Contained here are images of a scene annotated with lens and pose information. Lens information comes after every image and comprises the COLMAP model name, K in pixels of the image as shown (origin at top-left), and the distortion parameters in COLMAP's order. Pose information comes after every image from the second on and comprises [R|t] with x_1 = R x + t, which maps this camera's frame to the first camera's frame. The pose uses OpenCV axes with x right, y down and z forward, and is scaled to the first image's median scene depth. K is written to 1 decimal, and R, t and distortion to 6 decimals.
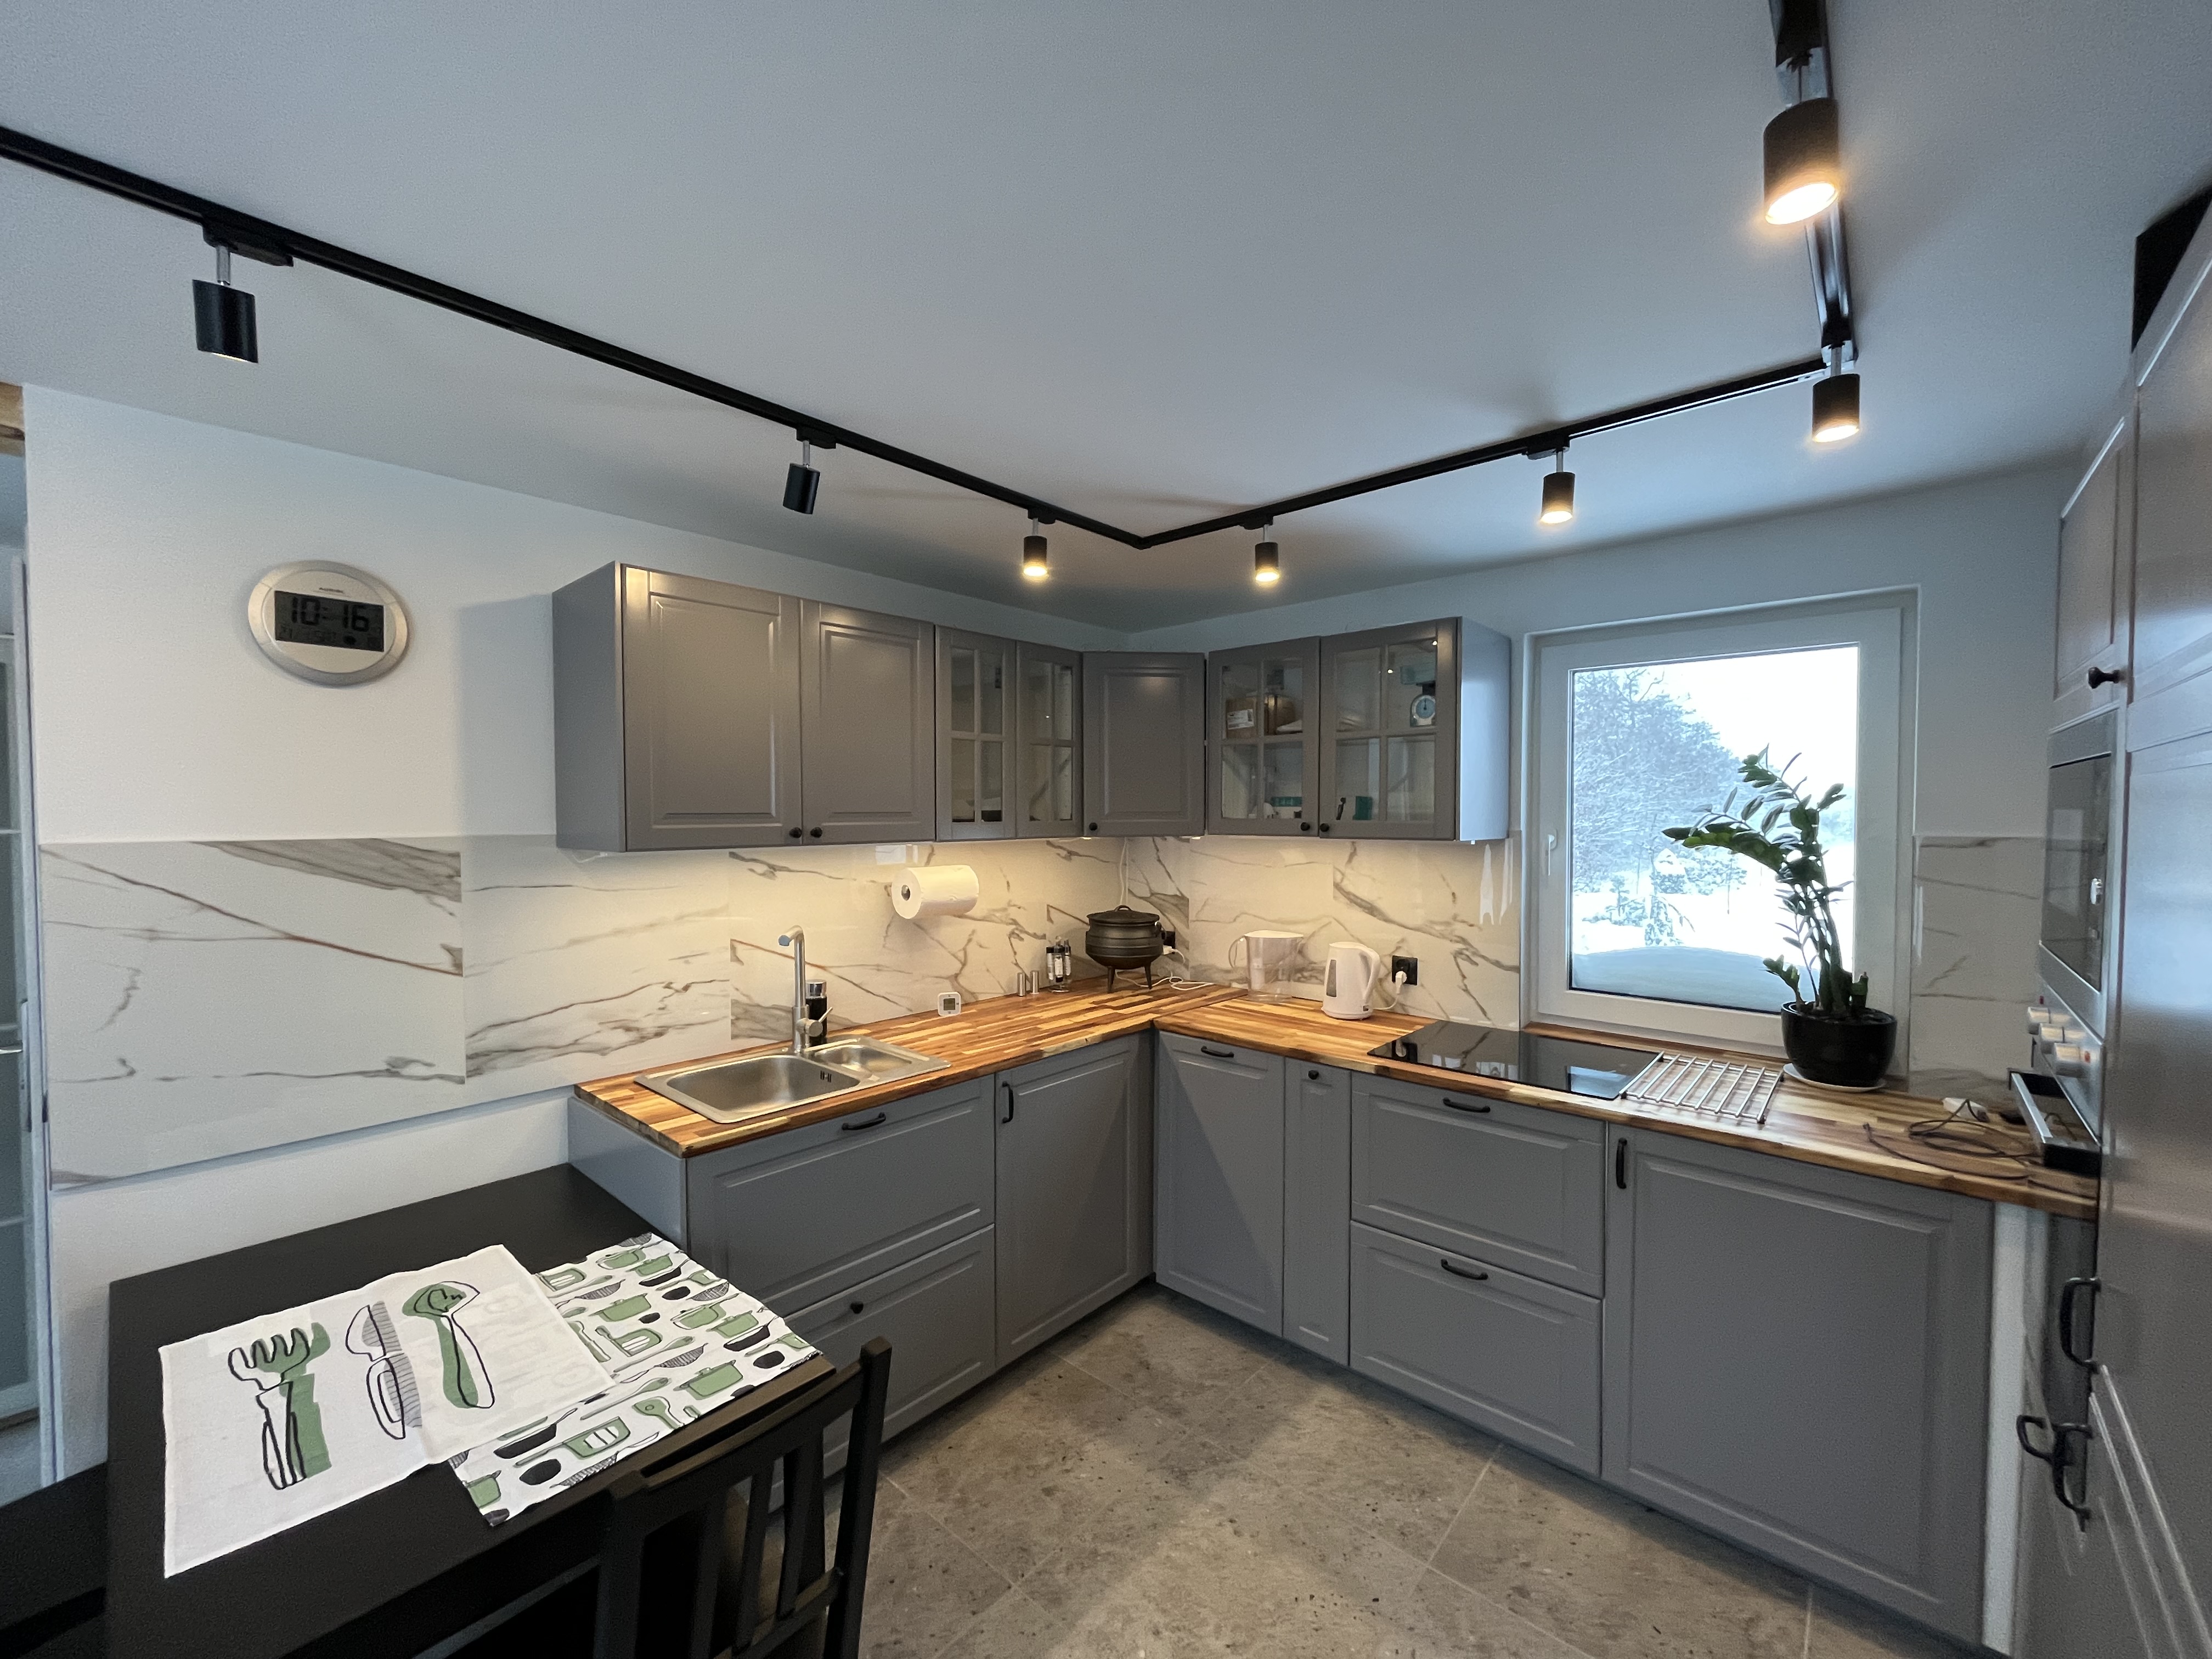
lens RADIAL K [[881.5, 0, 1101.8], [0, 881.5, 833.3], [0, 0, 1]] dist [-0.003217, 0.000046]
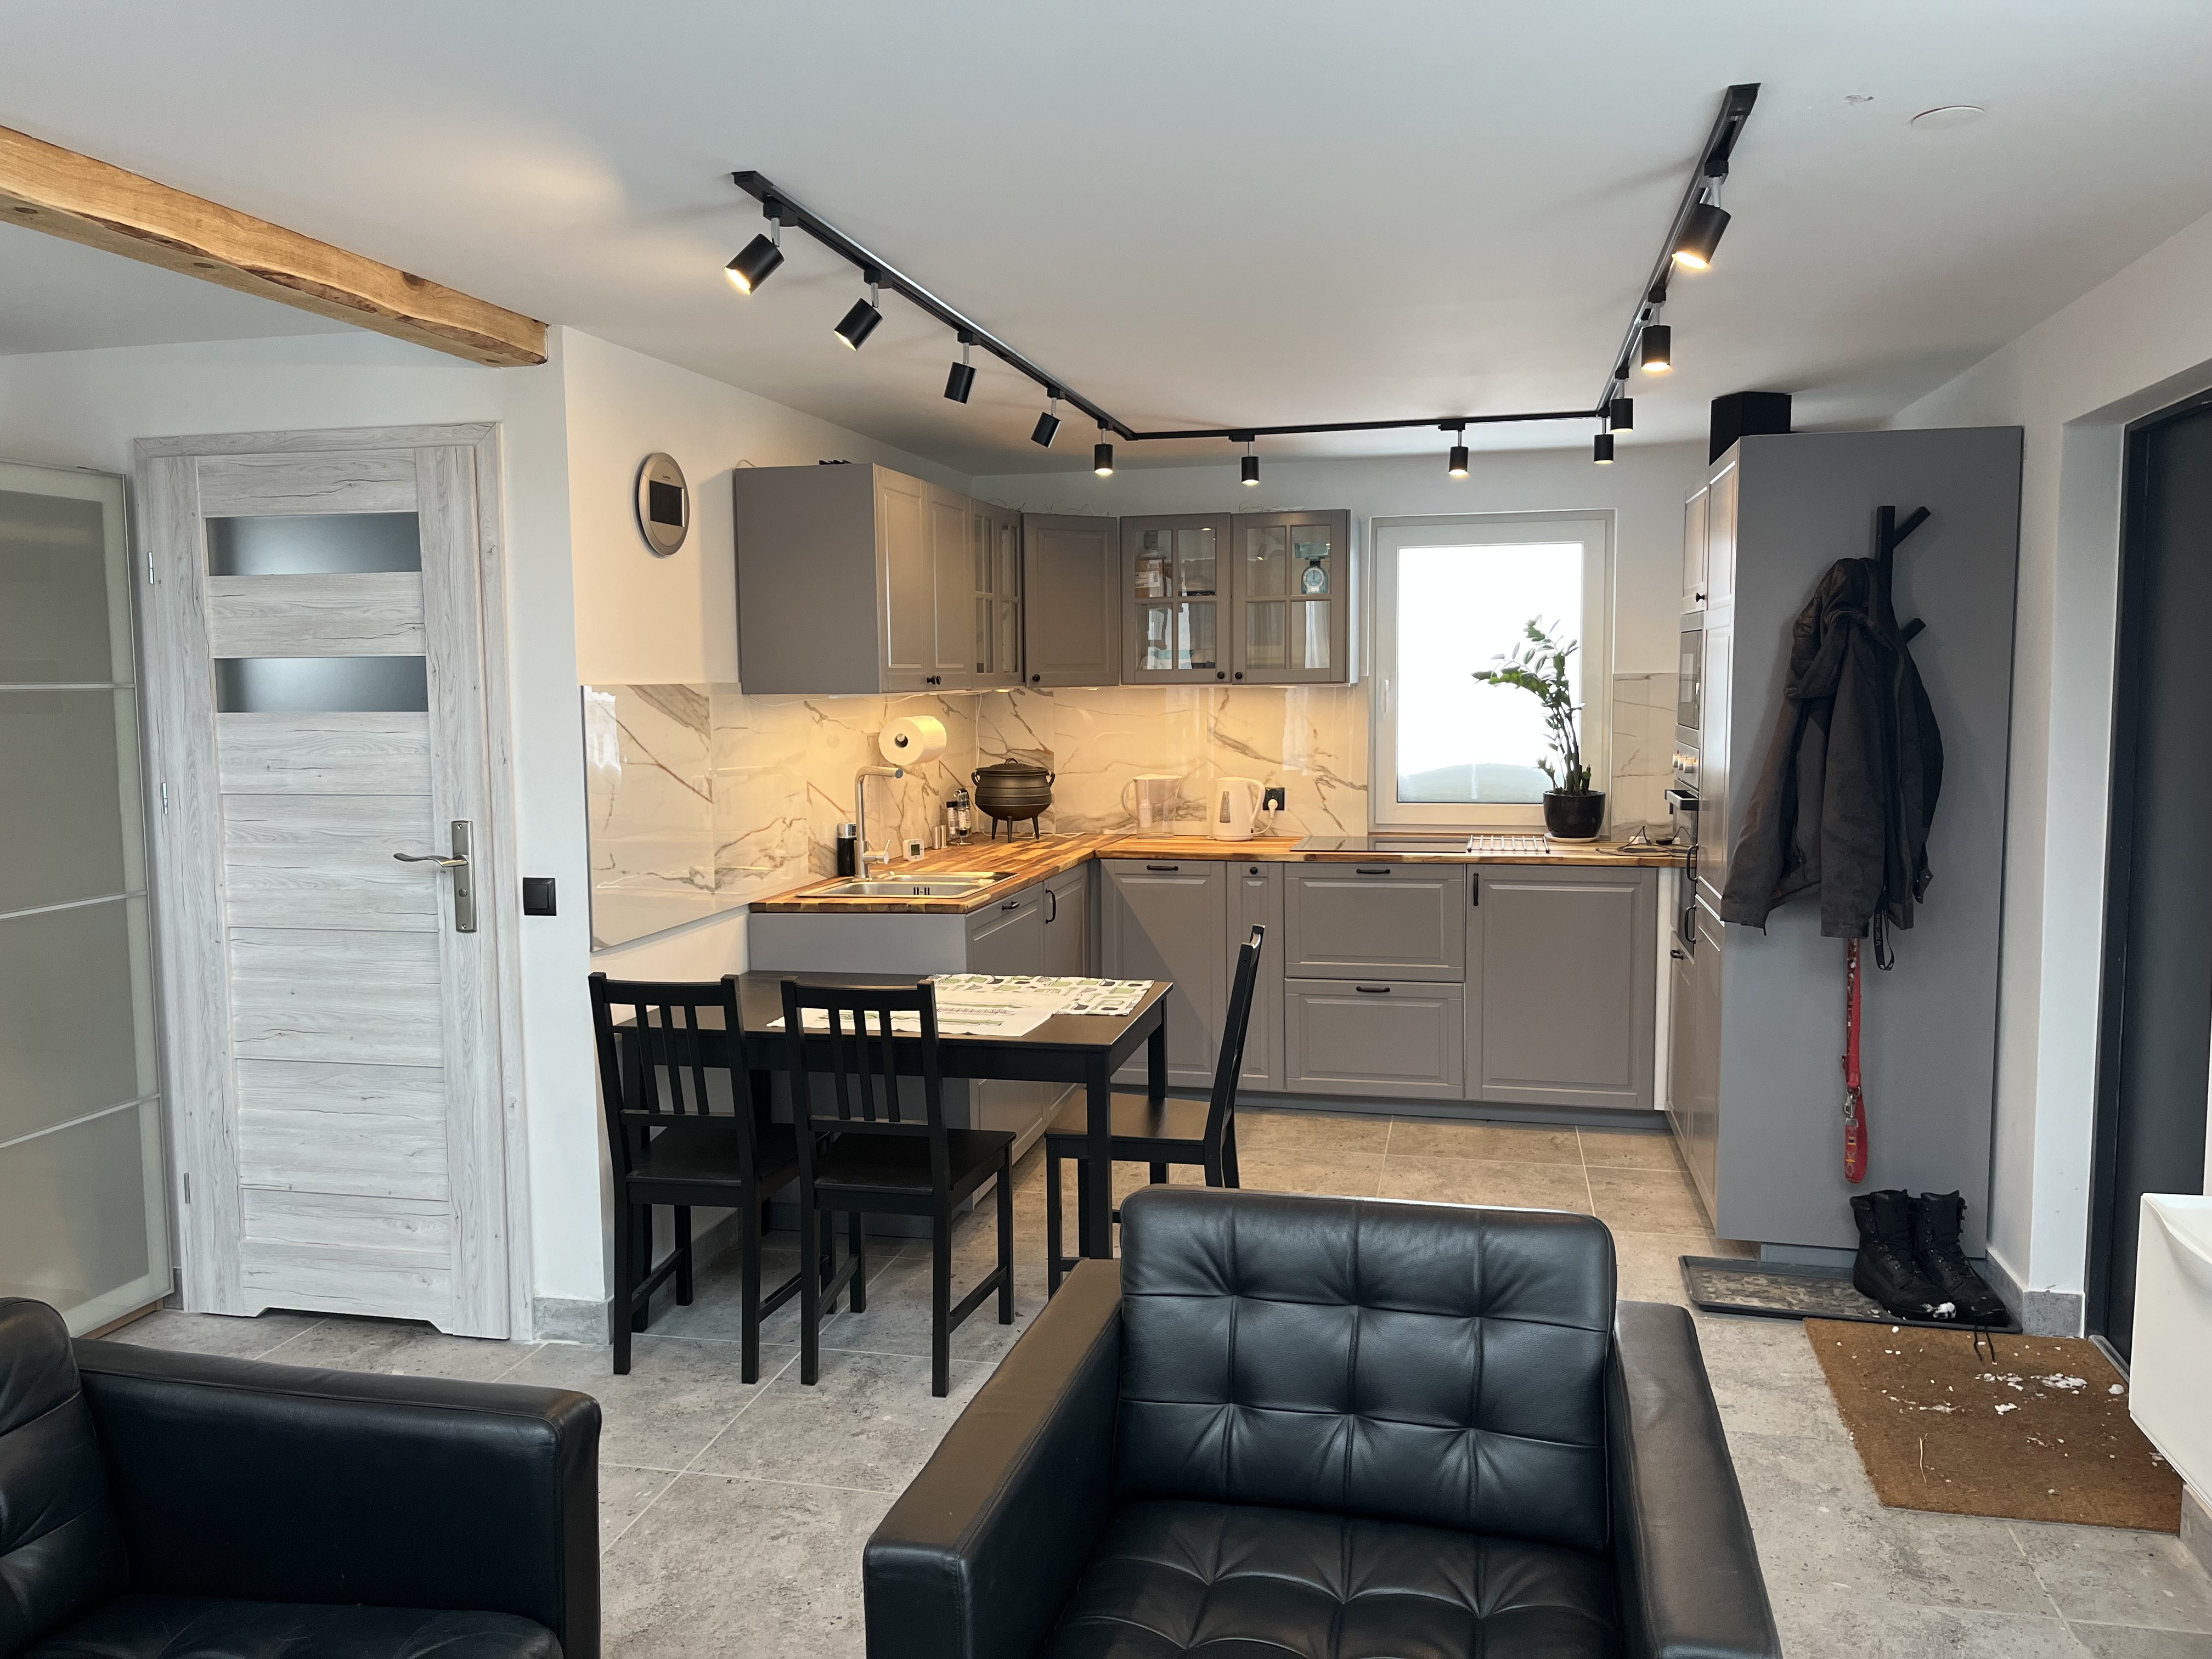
lens RADIAL K [[1658.8, 0, 1088.2], [0, 1658.8, 819.2], [0, 0, 1]] dist [0.069445, -0.086649]
pose [[0.880062, -0.049214, 0.472302, -1.219768], [0.020383, 0.997613, 0.065973, 0.043260], [-0.474422, -0.048433, 0.878964, -1.091292]]
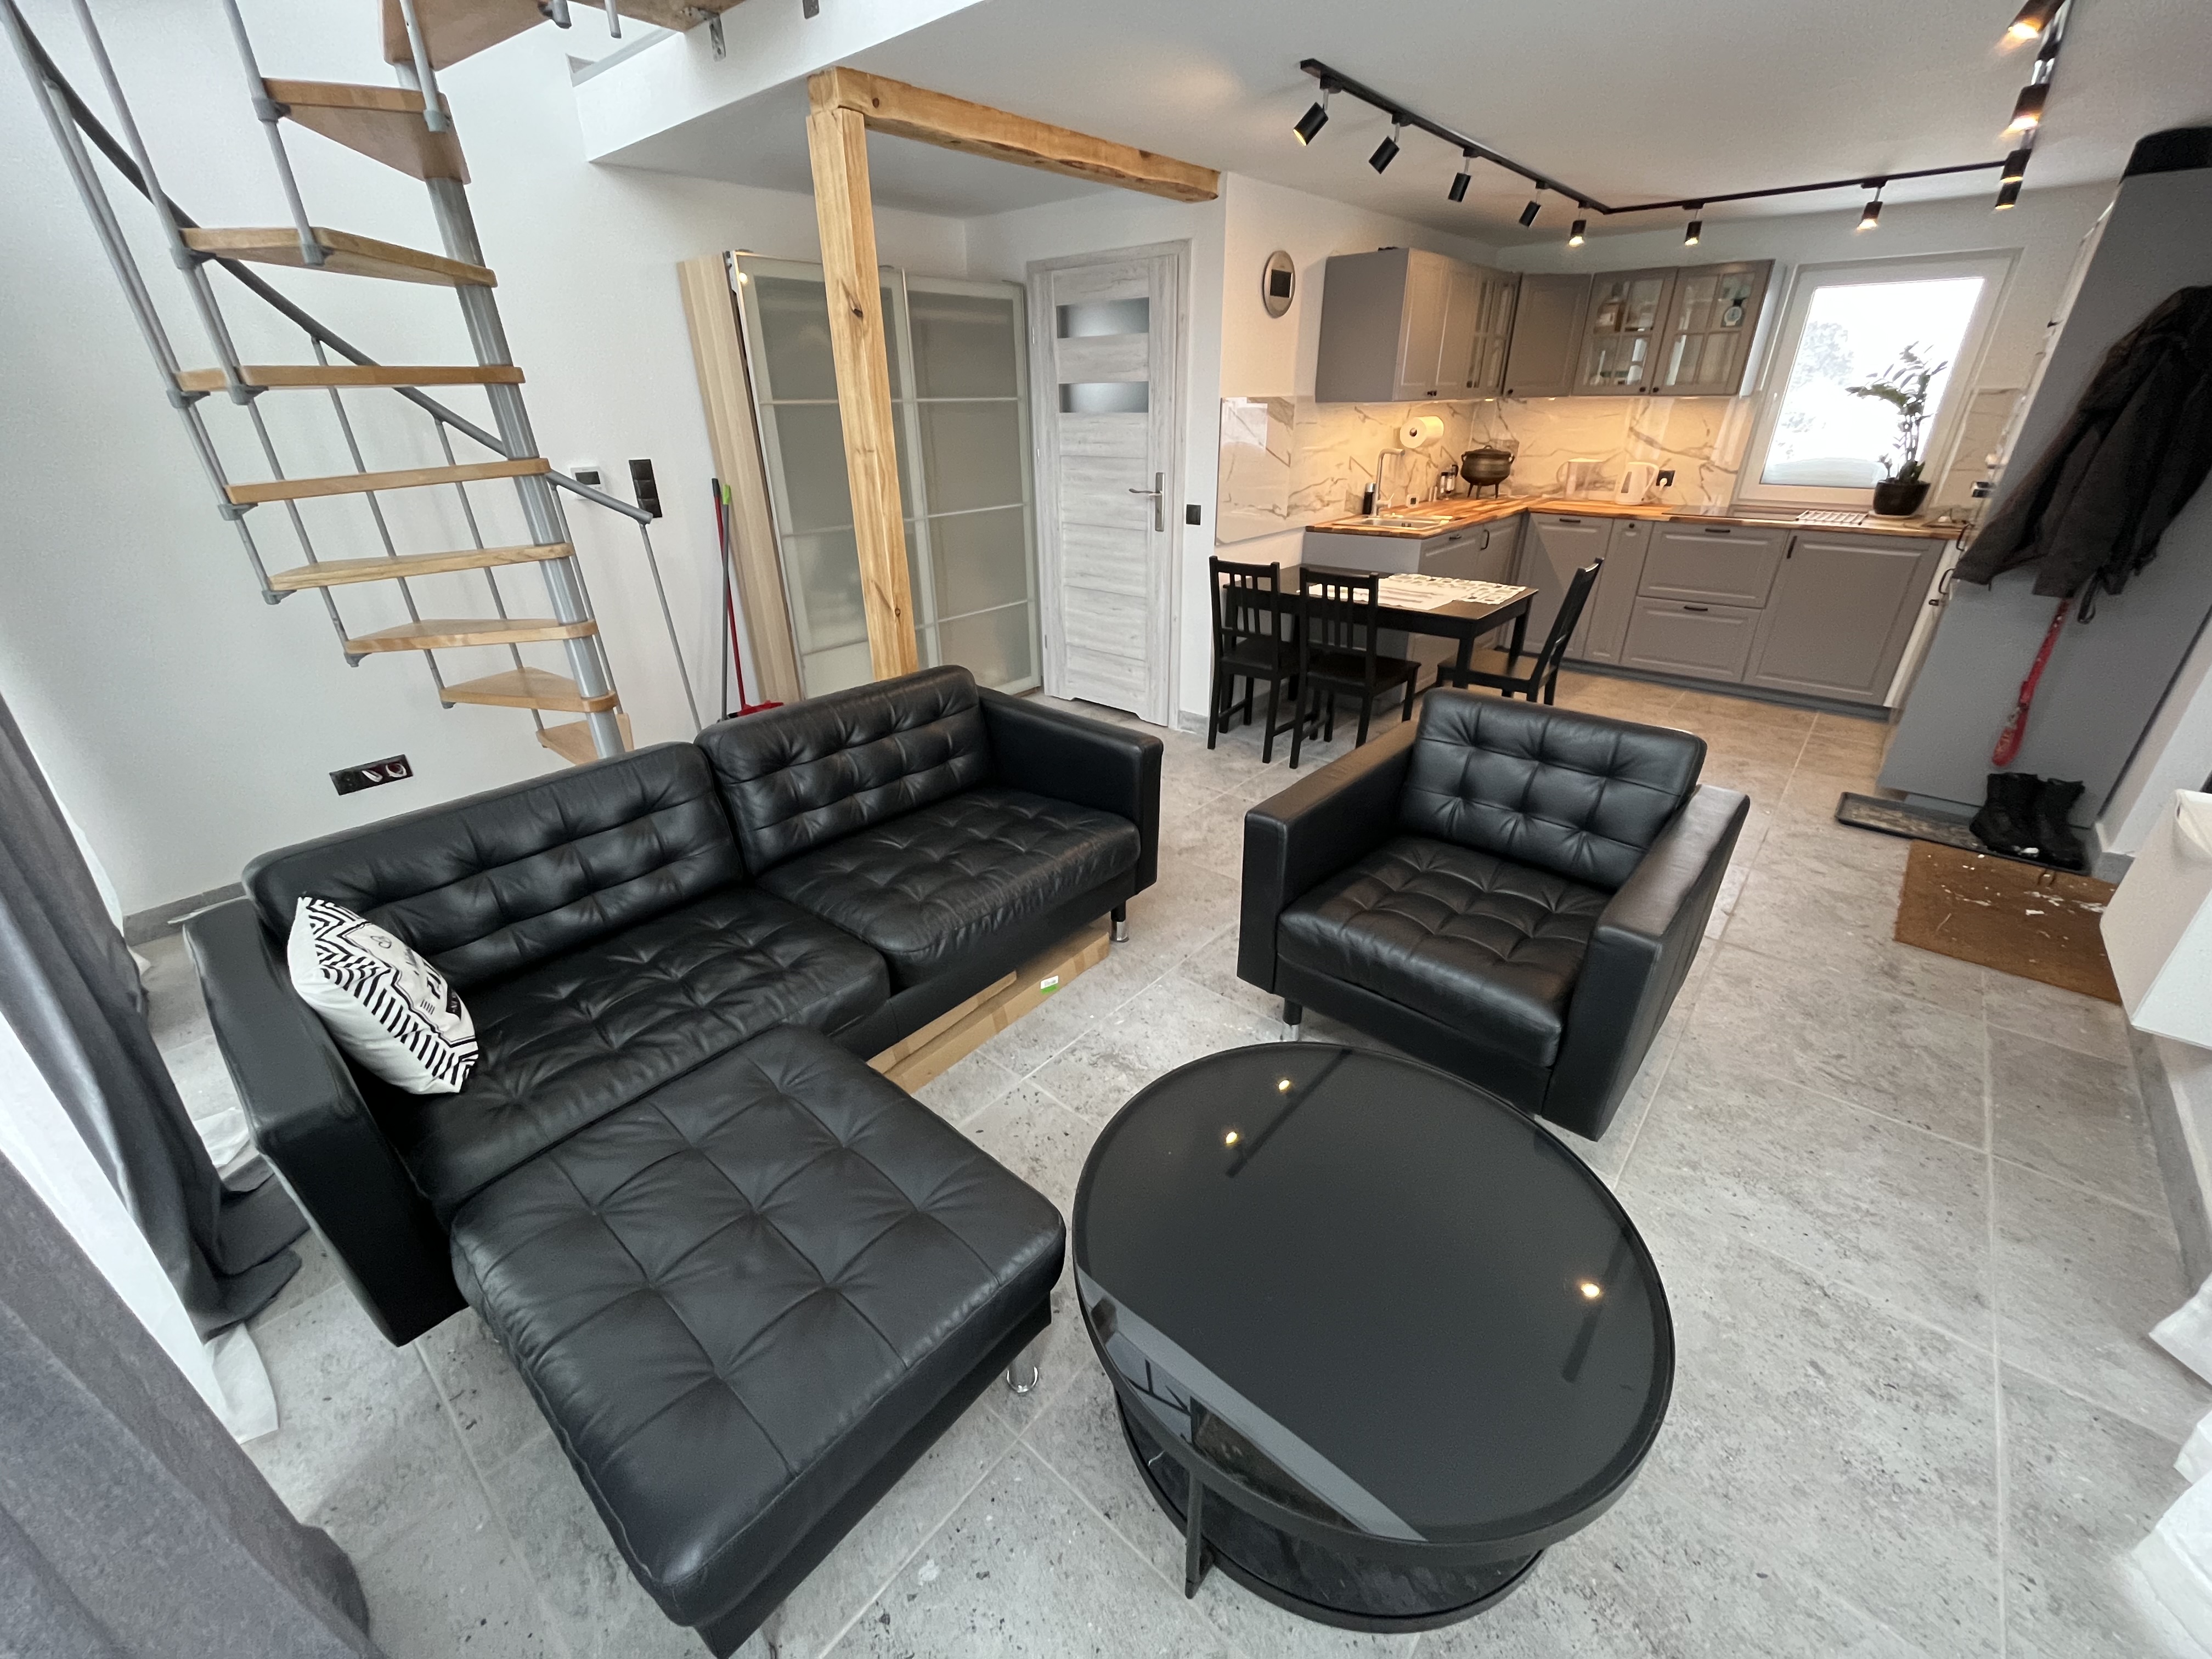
lens RADIAL K [[885.5, 0, 1101.6], [0, 885.5, 832.1], [0, 0, 1]] dist [-0.004445, 0.000513]
pose [[0.999837, -0.017142, 0.005601, -1.116197], [0.013180, 0.906569, 0.421852, 0.045658], [-0.012309, -0.421710, 0.906647, -1.249350]]
